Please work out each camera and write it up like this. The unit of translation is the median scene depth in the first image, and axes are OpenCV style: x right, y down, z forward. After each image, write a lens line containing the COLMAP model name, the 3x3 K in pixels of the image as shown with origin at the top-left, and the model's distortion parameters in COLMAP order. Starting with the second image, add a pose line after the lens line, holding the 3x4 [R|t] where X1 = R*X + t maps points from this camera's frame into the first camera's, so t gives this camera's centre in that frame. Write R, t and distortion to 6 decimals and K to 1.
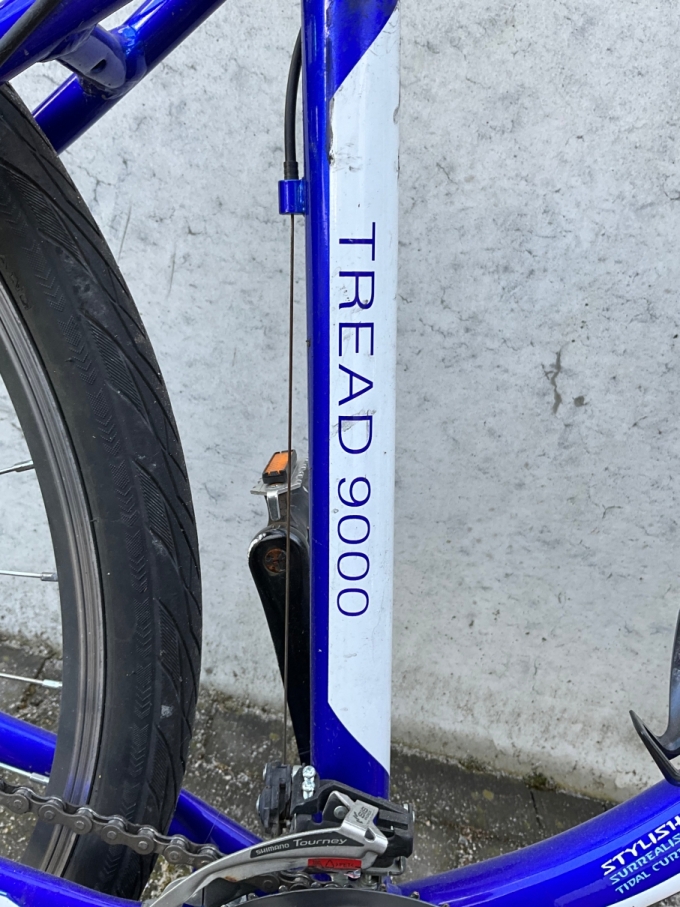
lens RADIAL K [[745.9, 0, 340.0], [0, 745.9, 453.5], [0, 0, 1]] dist [0.044587, -0.094549]
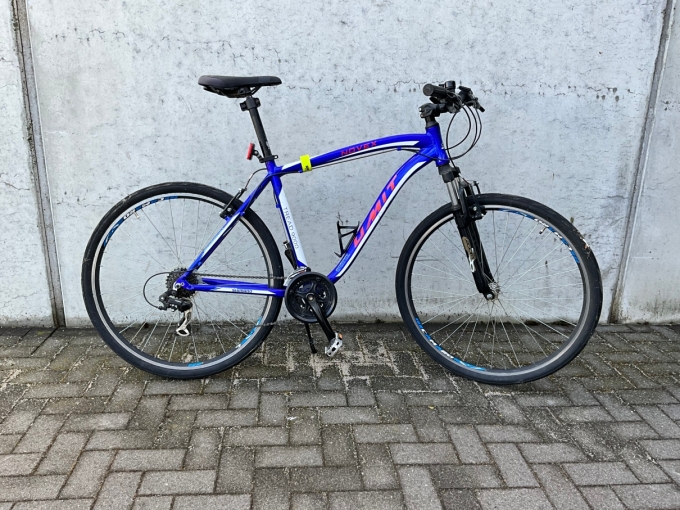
lens RADIAL K [[559.2, 0, 336.2], [0, 559.2, 256.9], [0, 0, 1]] dist [0.044587, -0.094549]
pose [[0.955453, -0.293795, 0.028159, 0.102060], [0.295105, 0.949480, -0.106774, 0.471217], [0.004633, 0.110327, 0.993884, -2.302328]]
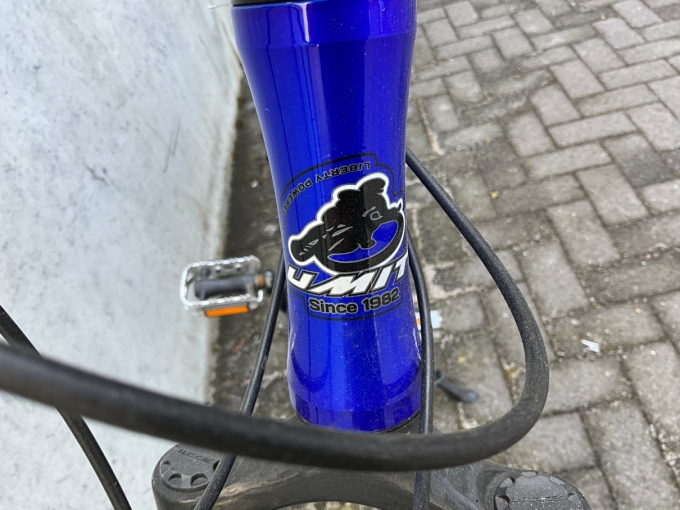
lens RADIAL K [[577.1, 0, 336.9], [0, 577.1, 253.6], [0, 0, 1]] dist [0.048593, -0.116736]
pose [[-0.172867, -0.864578, 0.471829, -0.602968], [0.596563, 0.289270, 0.748623, -0.722389], [-0.783728, 0.410887, 0.465770, 0.002170]]
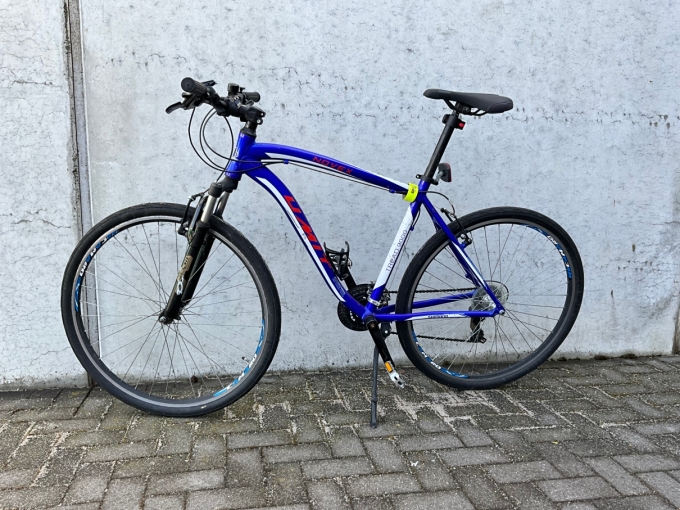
lens RADIAL K [[559.2, 0, 336.2], [0, 559.2, 256.9], [0, 0, 1]] dist [0.044587, -0.094549]
pose [[0.934010, -0.318605, 0.161605, -0.601221], [0.348150, 0.913206, -0.211771, 0.461132], [-0.080107, 0.254059, 0.963866, -2.001035]]
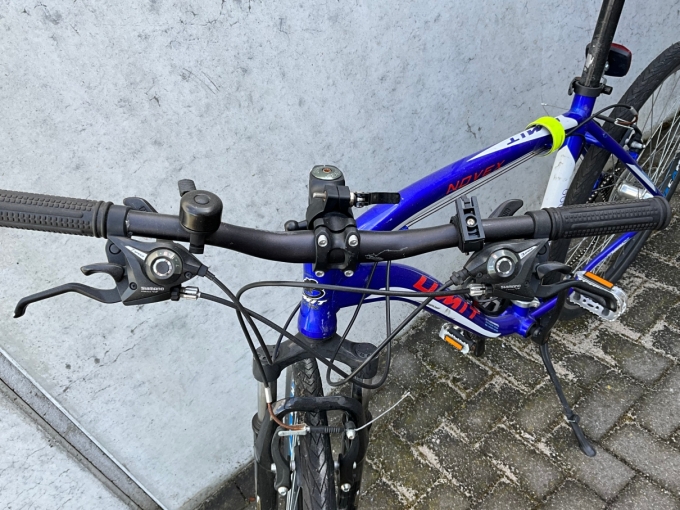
lens RADIAL K [[559.2, 0, 336.2], [0, 559.2, 256.9], [0, 0, 1]] dist [0.044587, -0.094549]
pose [[0.628719, -0.766104, 0.133409, -0.671474], [0.706066, 0.634283, 0.314891, -0.814289], [-0.325859, -0.103782, 0.939705, -0.861200]]
